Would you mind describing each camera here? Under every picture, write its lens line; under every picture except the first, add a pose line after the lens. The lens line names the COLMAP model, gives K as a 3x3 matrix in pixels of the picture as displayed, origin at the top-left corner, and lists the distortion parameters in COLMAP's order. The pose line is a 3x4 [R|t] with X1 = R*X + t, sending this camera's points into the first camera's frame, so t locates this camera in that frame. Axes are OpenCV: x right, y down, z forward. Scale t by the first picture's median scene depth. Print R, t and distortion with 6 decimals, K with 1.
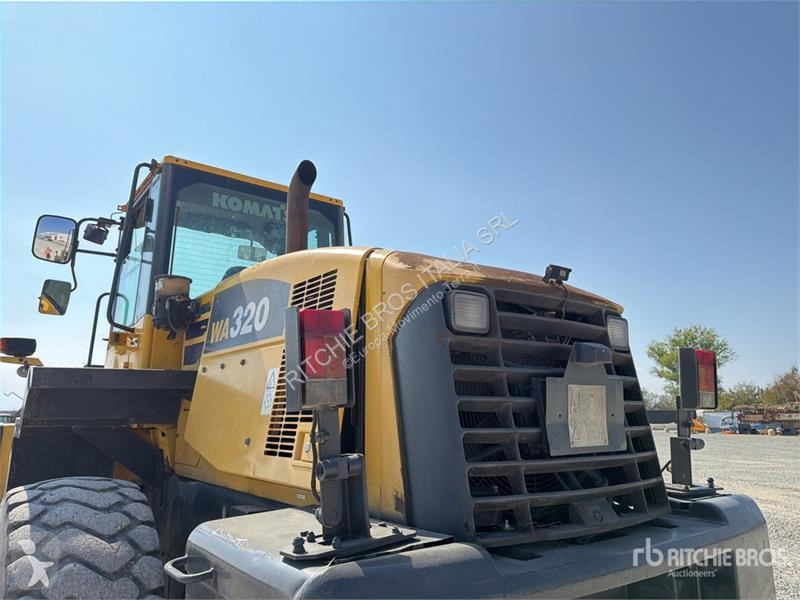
lens RADIAL K [[573.4, 0, 397.6], [0, 573.4, 291.9], [0, 0, 1]] dist [0.068555, -0.090417]
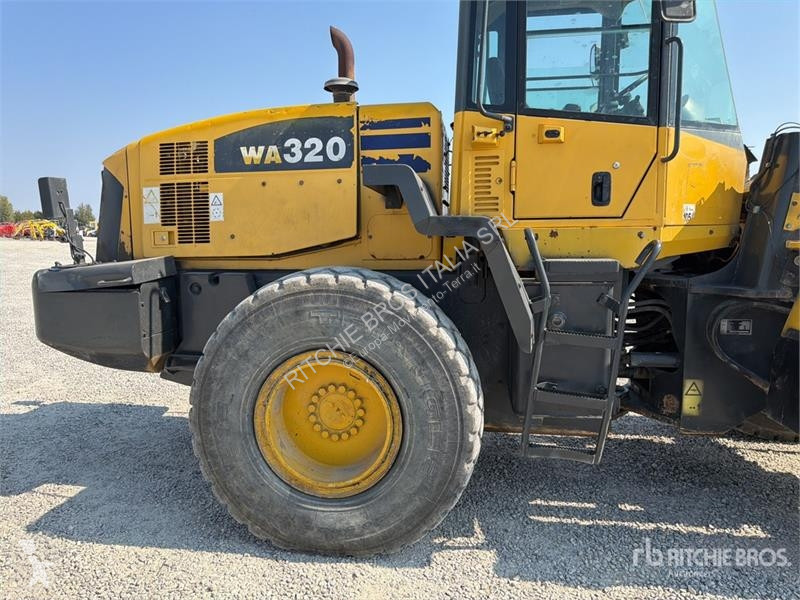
lens RADIAL K [[573.4, 0, 394.8], [0, 573.4, 301.8], [0, 0, 1]] dist [0.068555, -0.090417]
pose [[0.706169, -0.117062, 0.698299, -1.164127], [-0.121662, 0.951508, 0.282543, -0.023440], [-0.697512, -0.284479, 0.657684, -0.170410]]
